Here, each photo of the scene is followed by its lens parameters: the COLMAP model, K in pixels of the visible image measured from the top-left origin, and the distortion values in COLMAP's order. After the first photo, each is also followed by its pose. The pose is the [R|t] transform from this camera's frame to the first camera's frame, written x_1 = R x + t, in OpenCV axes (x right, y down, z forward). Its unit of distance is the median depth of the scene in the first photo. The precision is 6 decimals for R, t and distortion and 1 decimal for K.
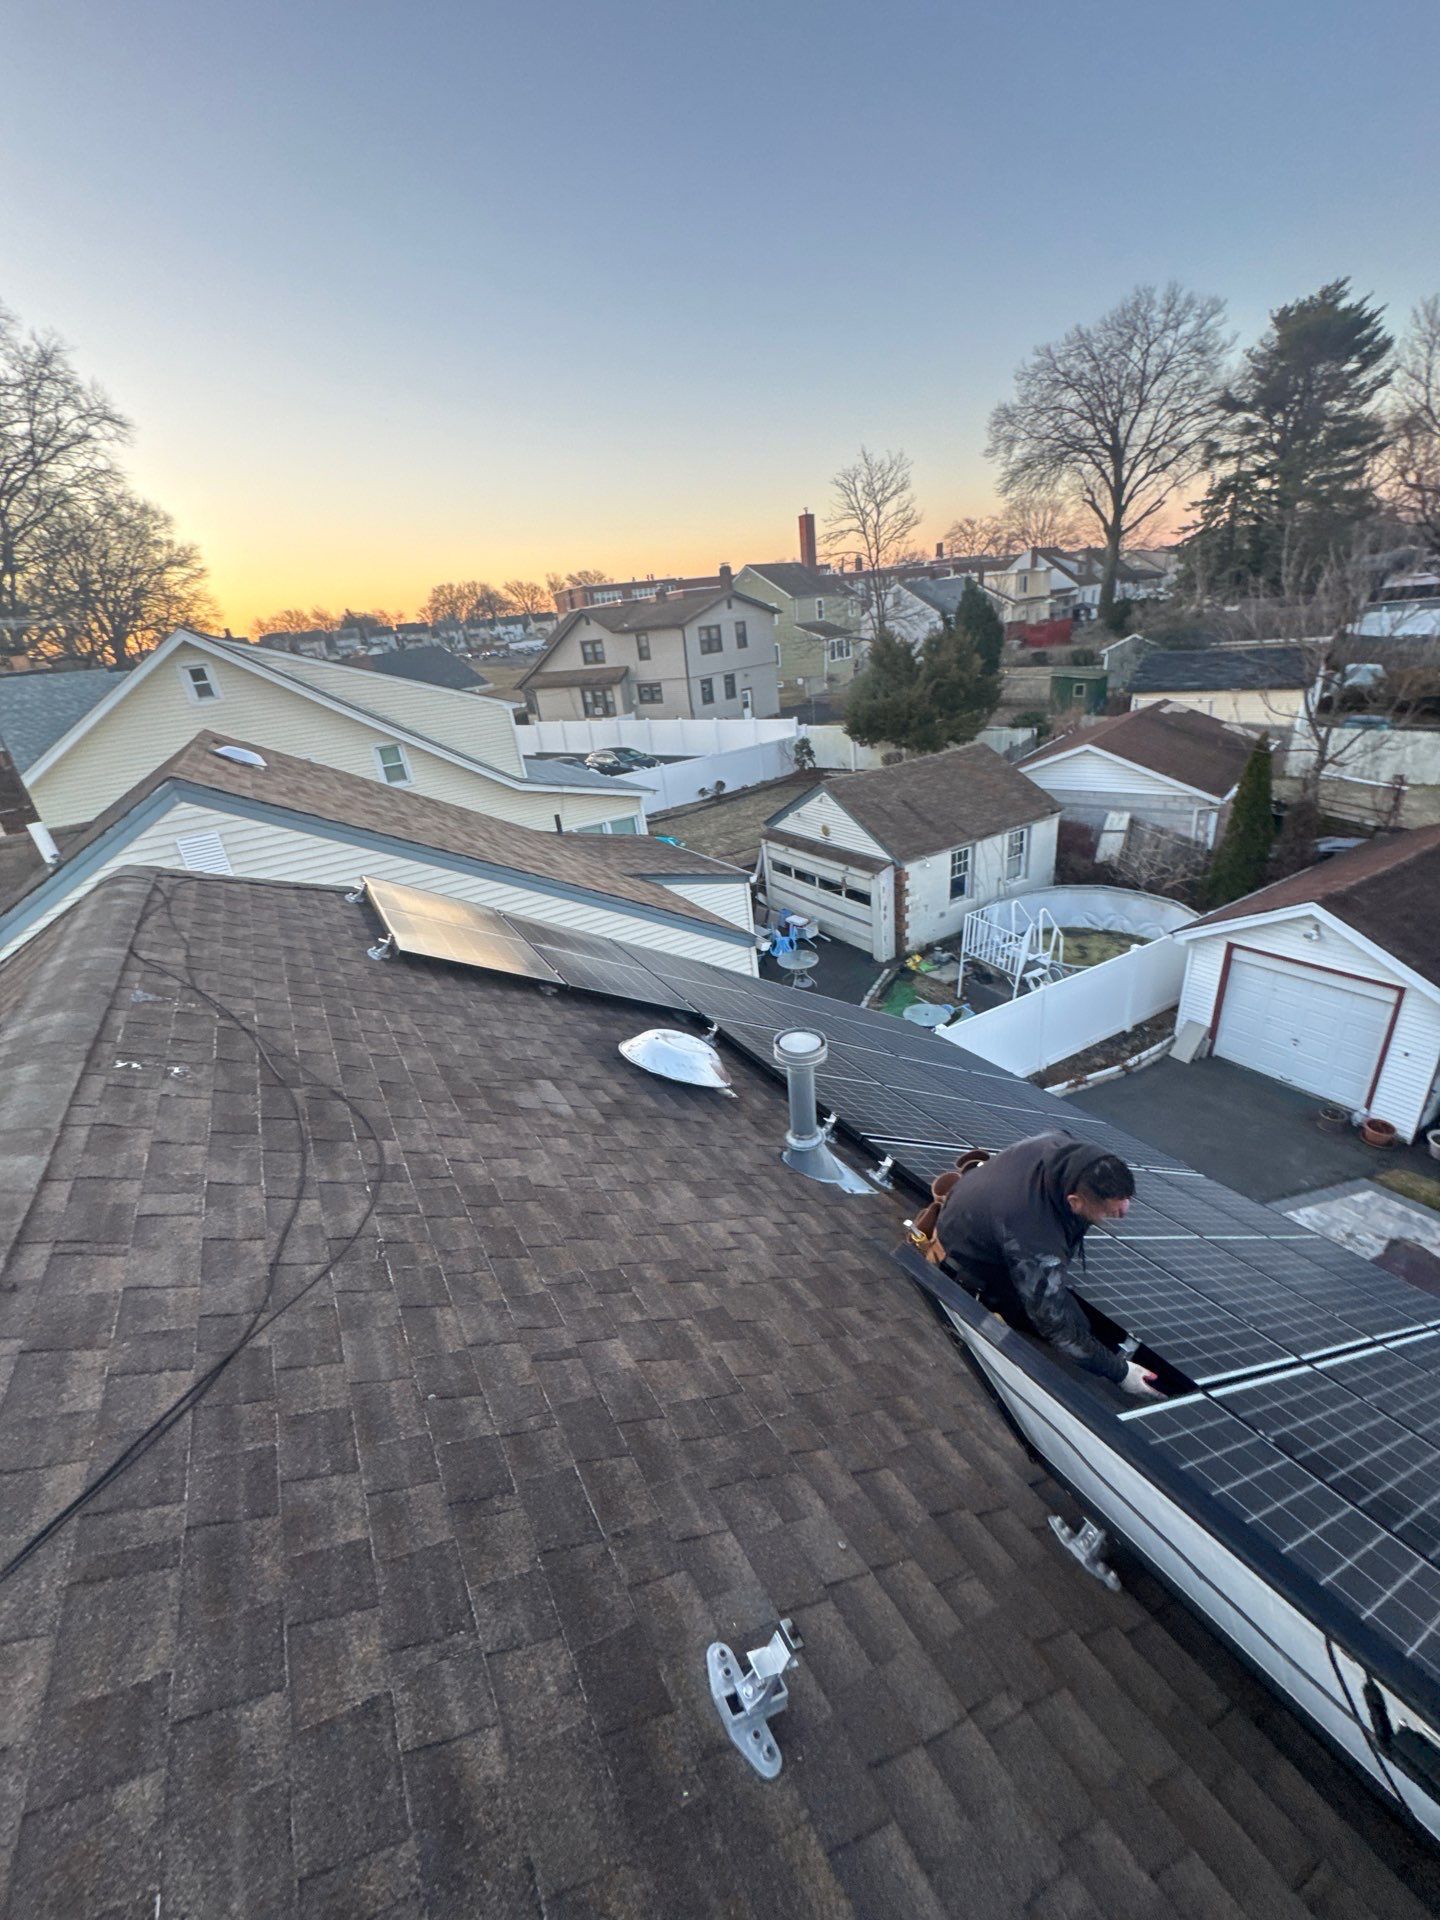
lens RADIAL K [[768.5, 0, 723.5], [0, 768.5, 964.5], [0, 0, 1]] dist [0.001474, -0.000159]
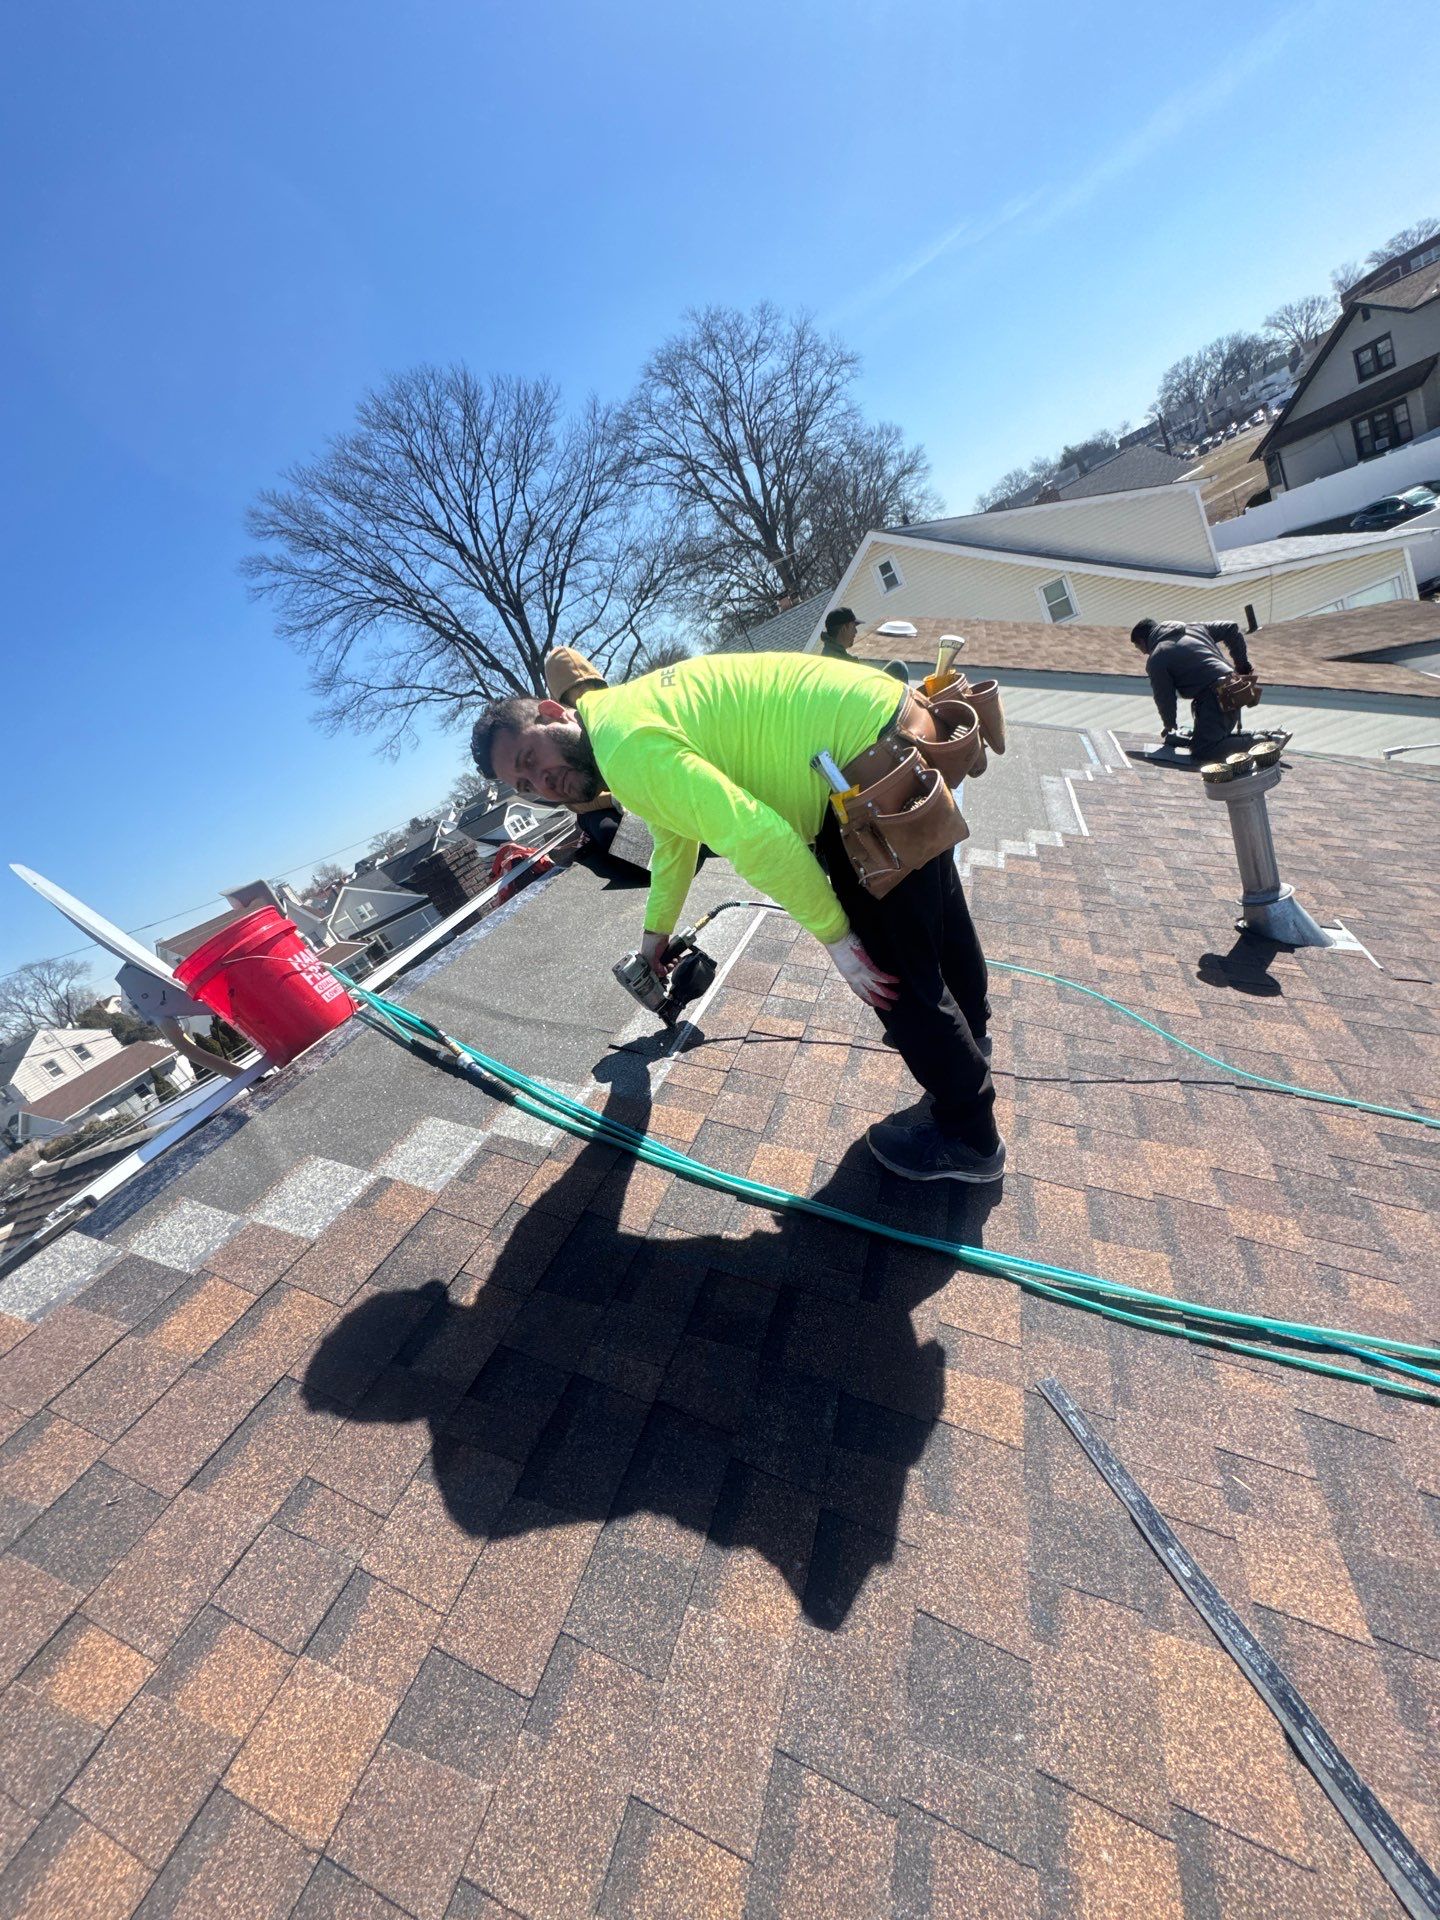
lens RADIAL K [[783.7, 0, 715.9], [0, 783.7, 964.7], [0, 0, 1]] dist [-0.002771, -0.000217]
pose [[0.634781, 0.060152, -0.770347, 0.046064], [0.067652, 0.988810, 0.132958, 0.017159], [0.769725, -0.136515, 0.623608, 0.001131]]
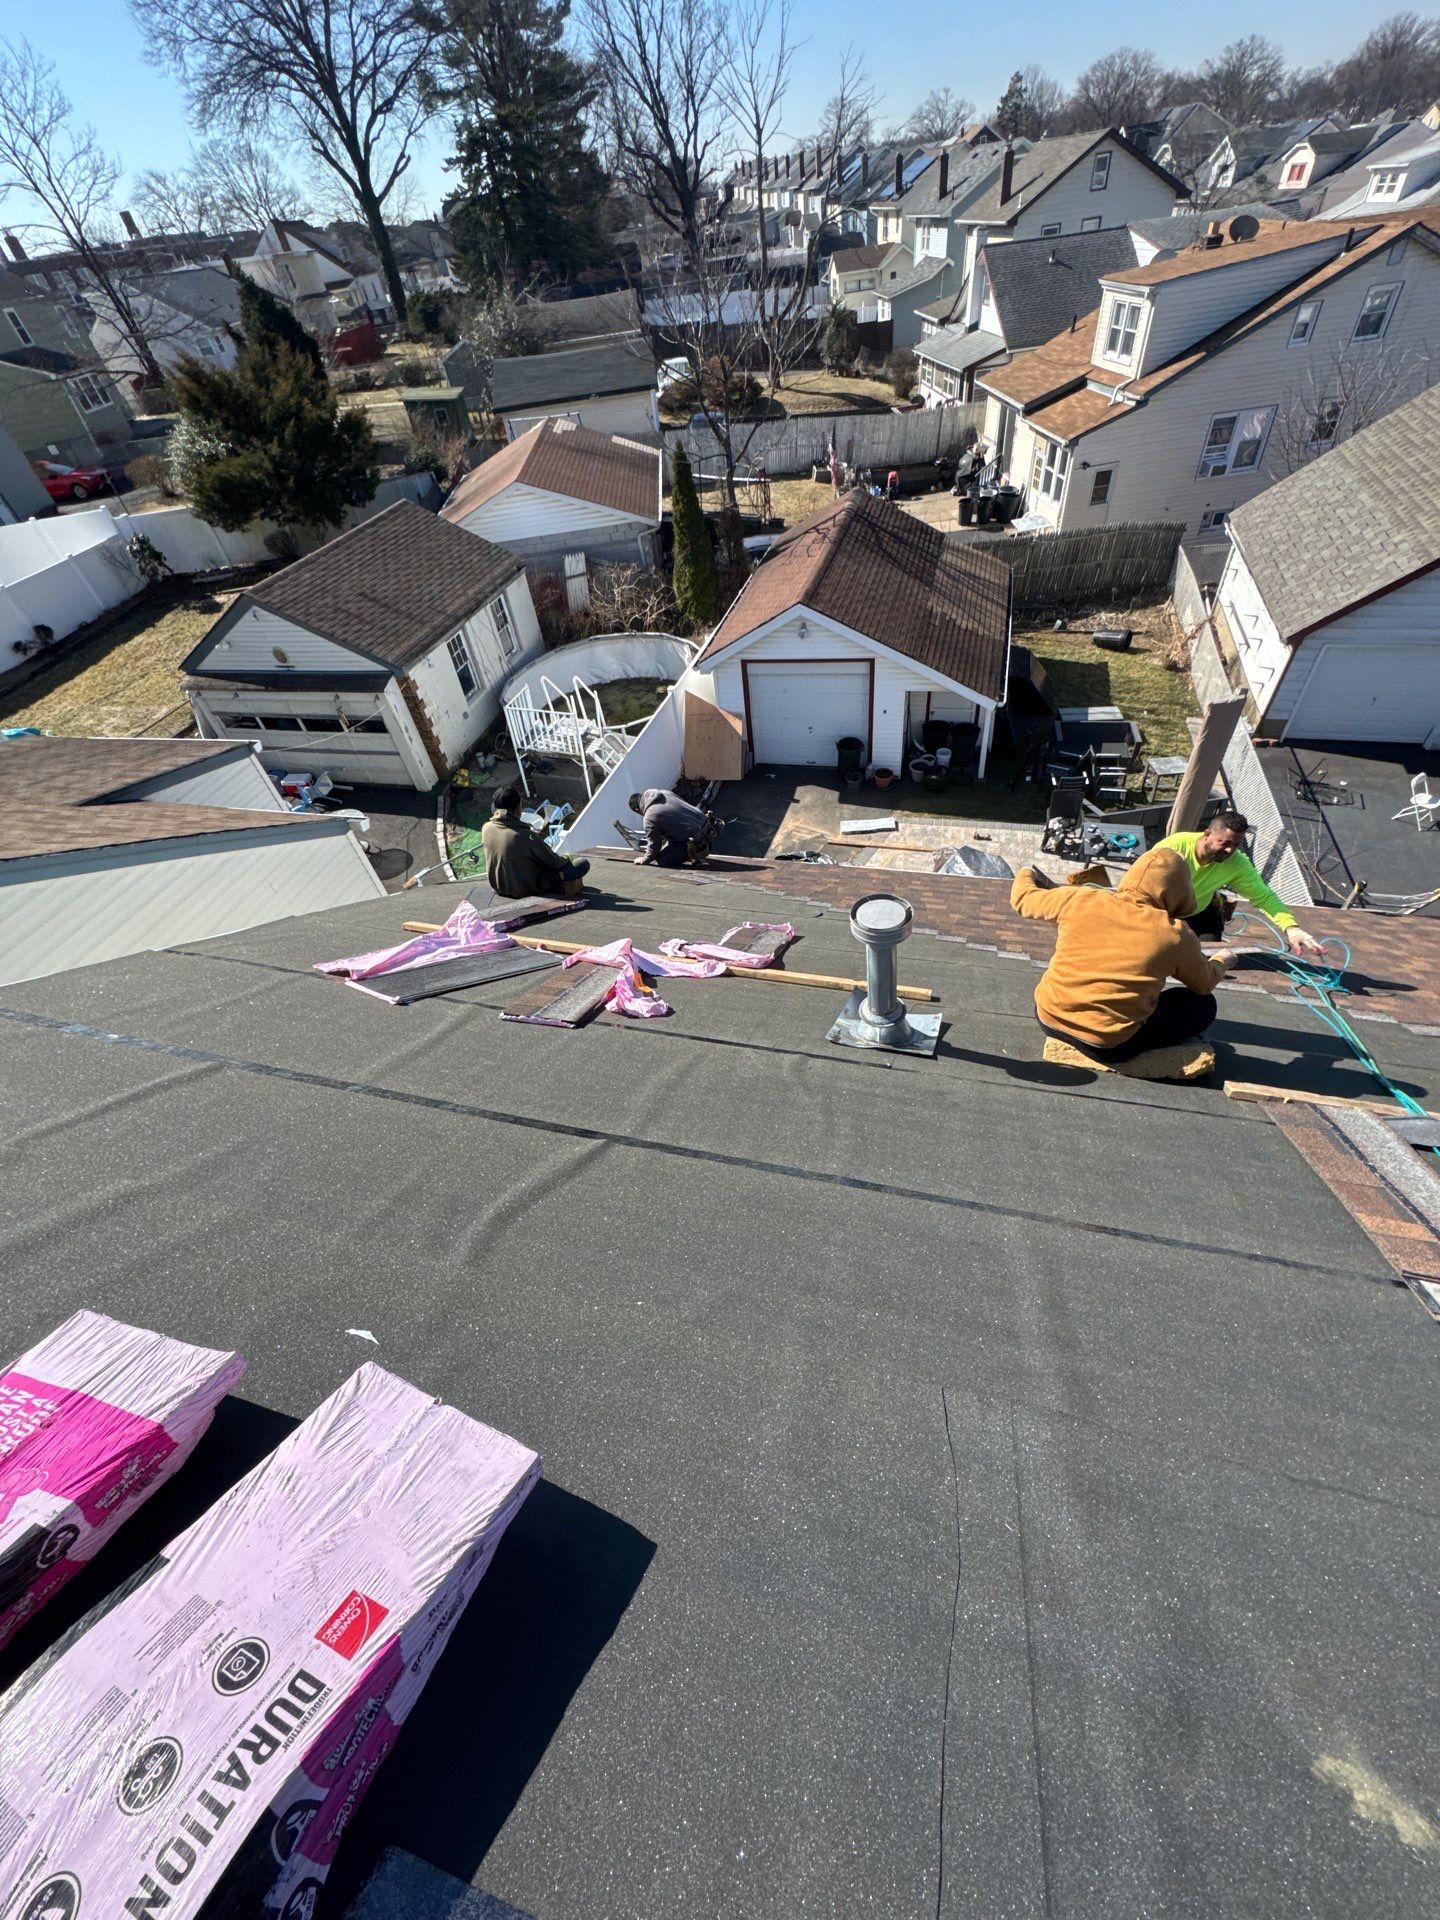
lens RADIAL K [[771.6, 0, 721.1], [0, 771.6, 964.8], [0, 0, 1]] dist [-0.002169, -0.000153]
pose [[0.723178, -0.473474, 0.502828, -0.055150], [0.321312, 0.875096, 0.361892, -0.024901], [-0.611369, -0.100148, 0.784983, 0.049513]]
